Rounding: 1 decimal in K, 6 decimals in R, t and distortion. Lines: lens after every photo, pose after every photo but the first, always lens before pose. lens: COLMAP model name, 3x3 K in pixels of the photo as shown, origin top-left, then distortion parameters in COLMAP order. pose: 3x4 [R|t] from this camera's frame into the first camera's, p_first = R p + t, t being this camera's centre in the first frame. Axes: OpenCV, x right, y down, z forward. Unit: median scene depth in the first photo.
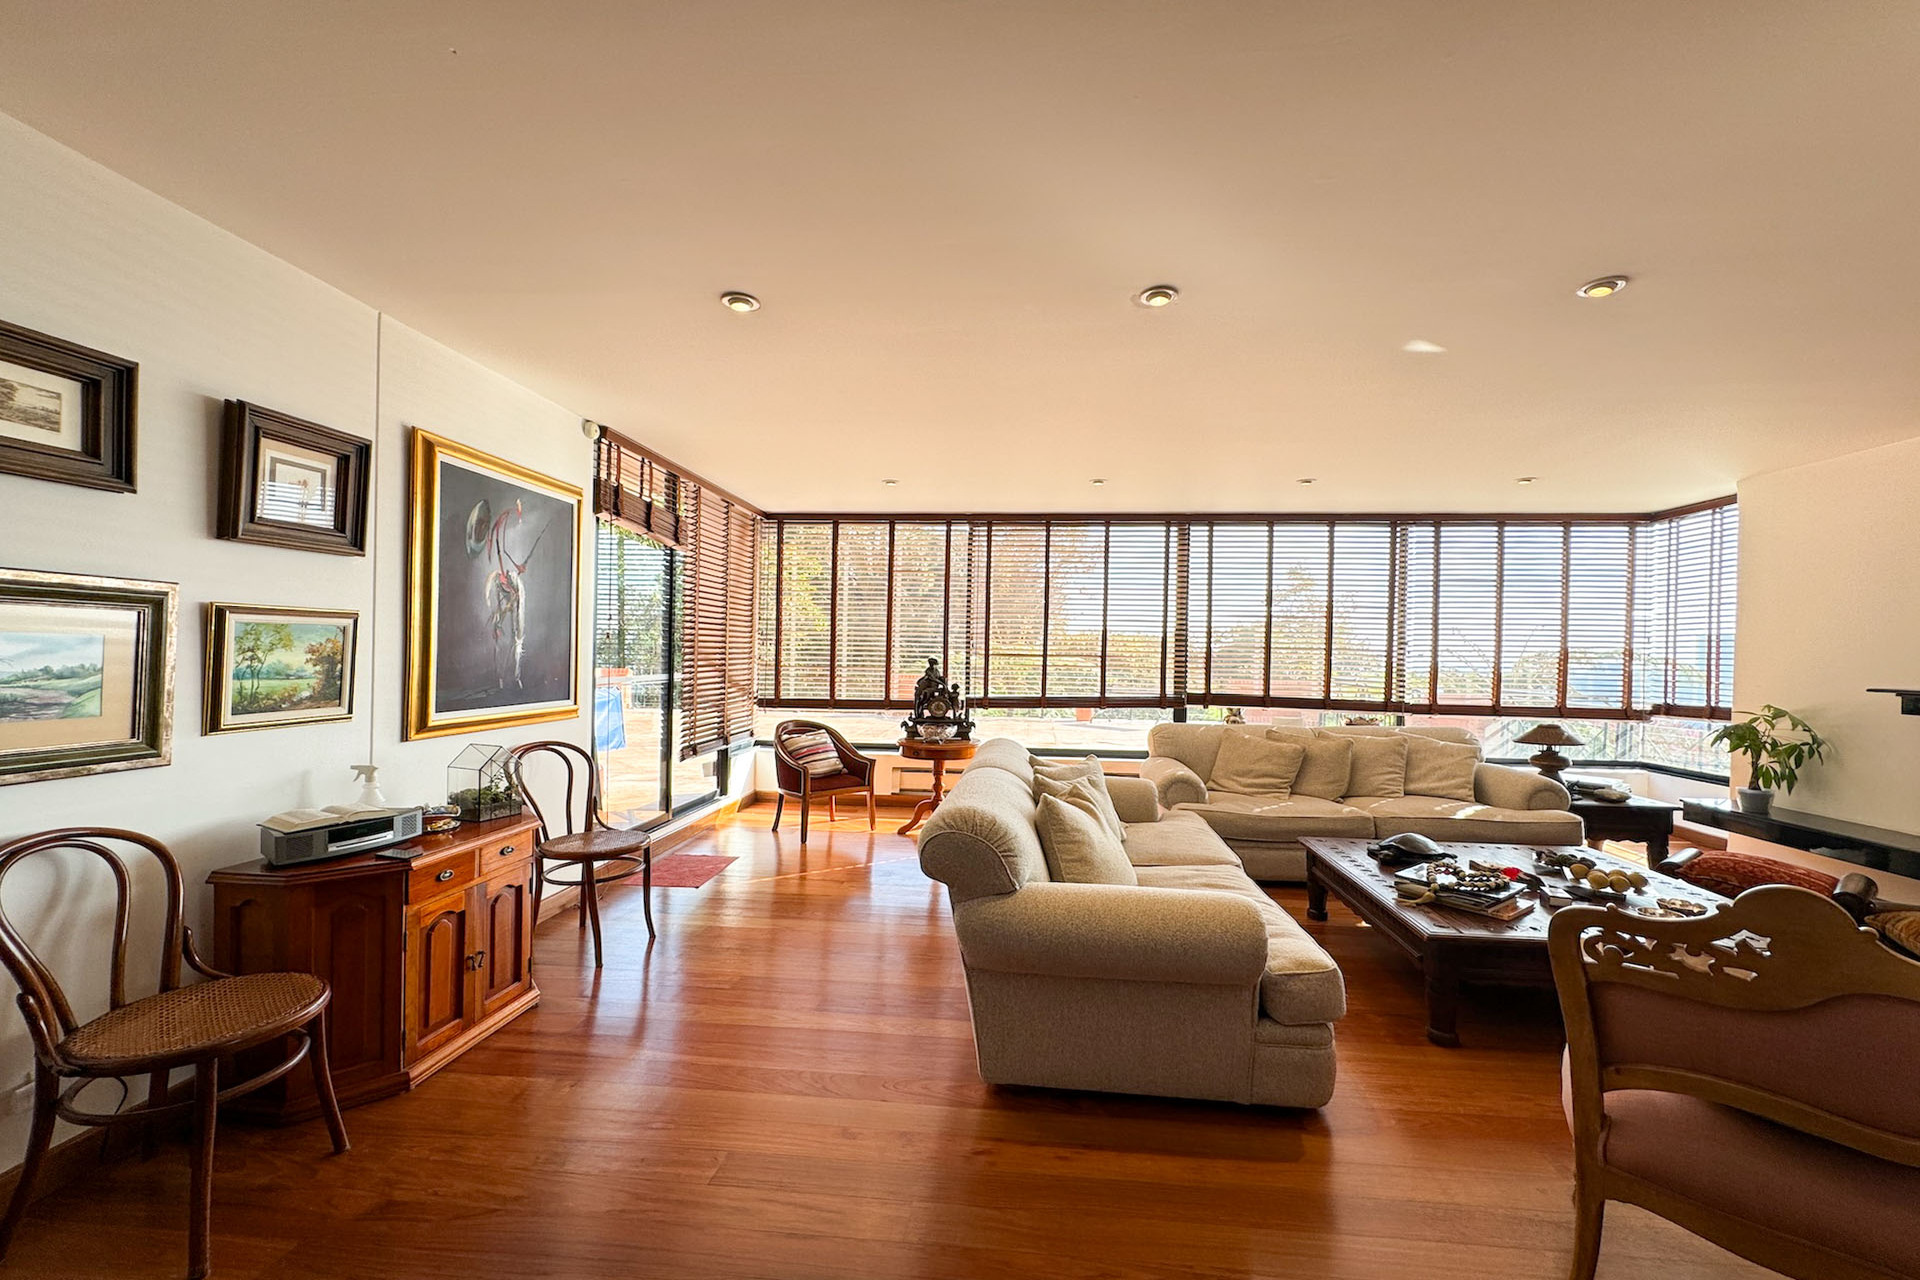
lens RADIAL K [[782.5, 0, 975.1], [0, 782.5, 646.4], [0, 0, 1]] dist [0.001204, -0.000698]
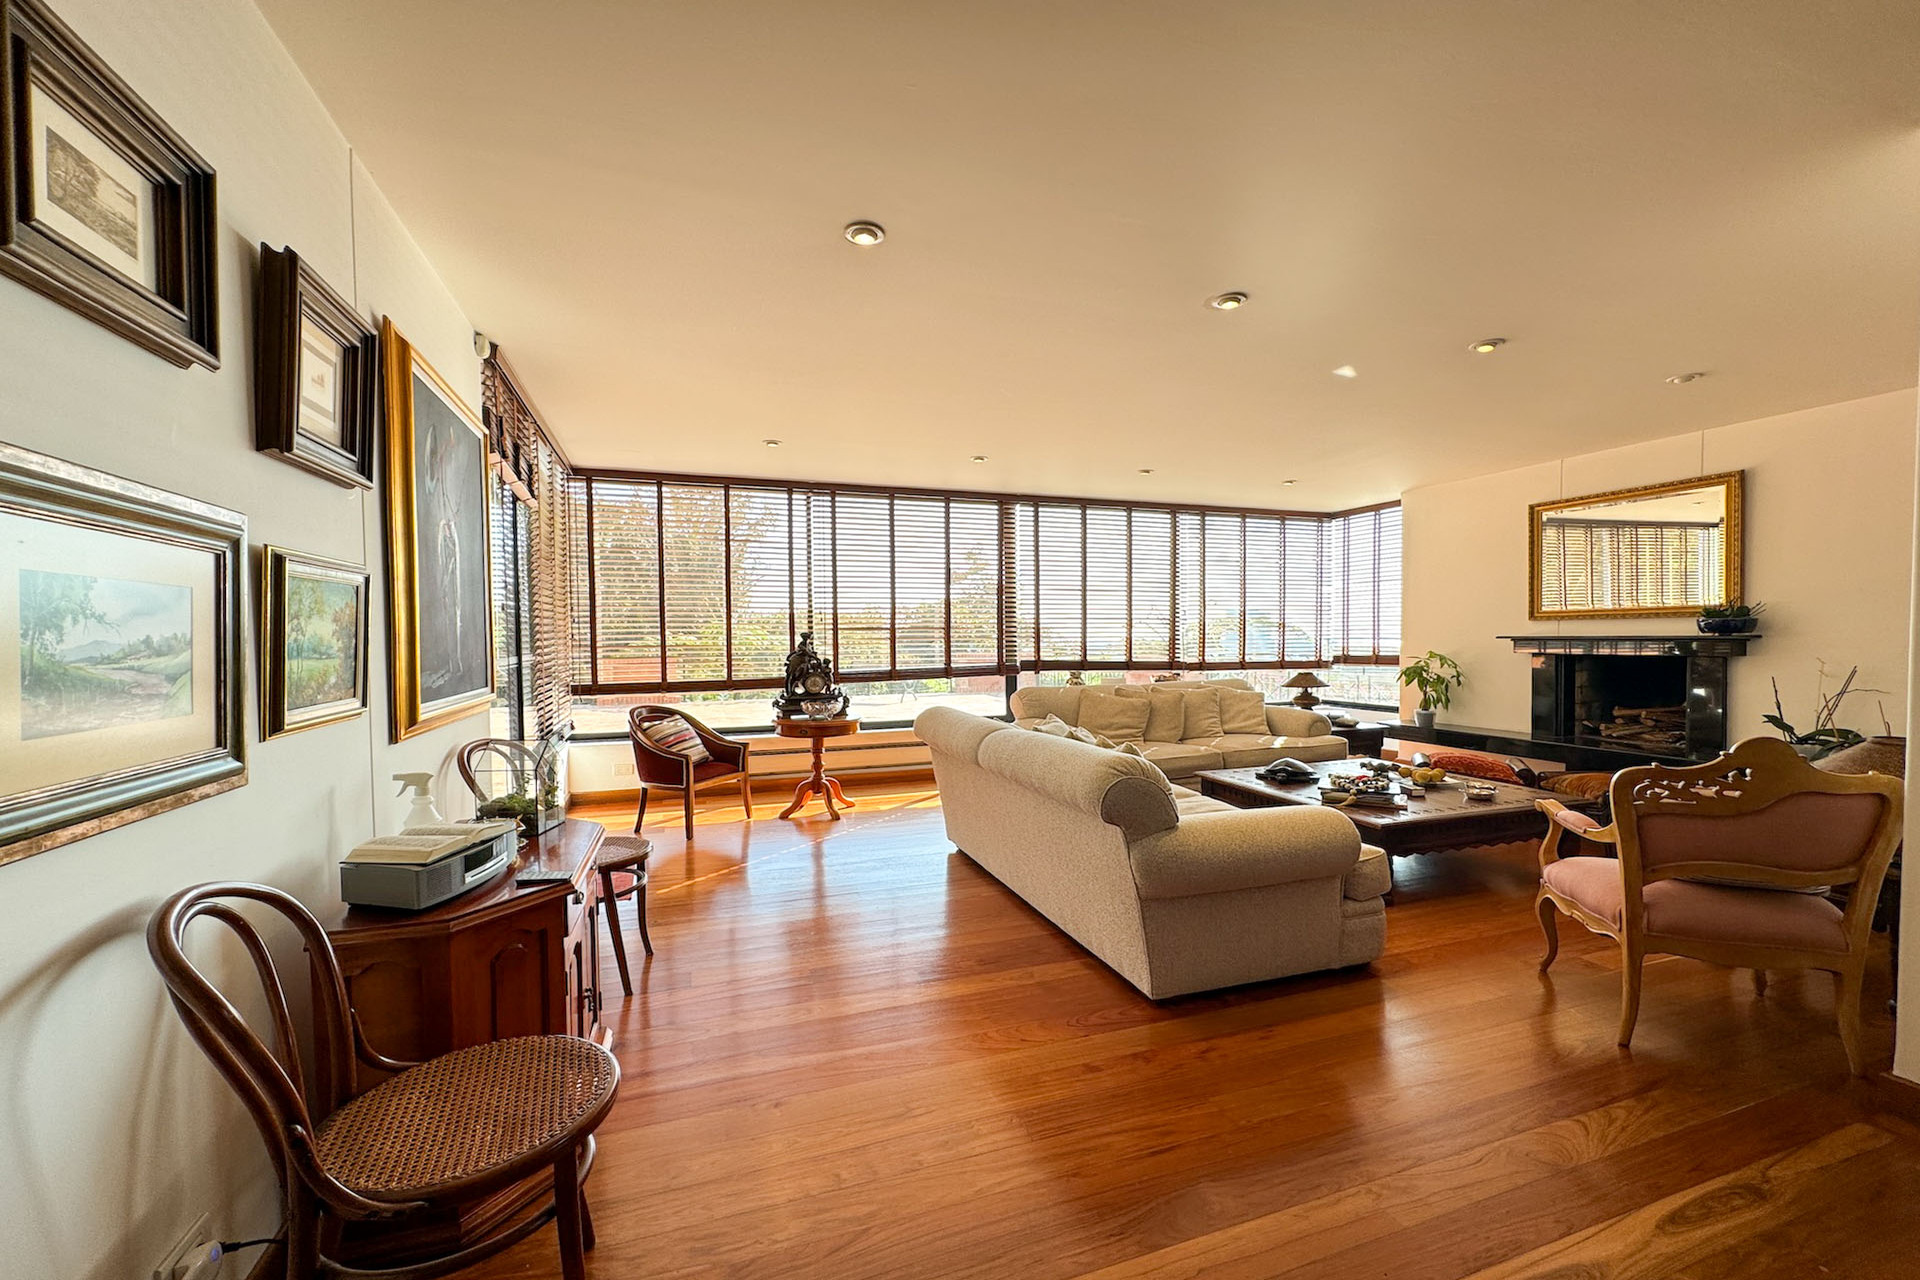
lens RADIAL K [[782.5, 0, 979.3], [0, 782.5, 652.9], [0, 0, 1]] dist [0.001204, -0.000698]
pose [[0.905582, -0.031650, 0.422988, -0.301912], [0.017681, 0.999162, 0.036909, 0.009905], [-0.423802, -0.025945, 0.905383, 0.052648]]
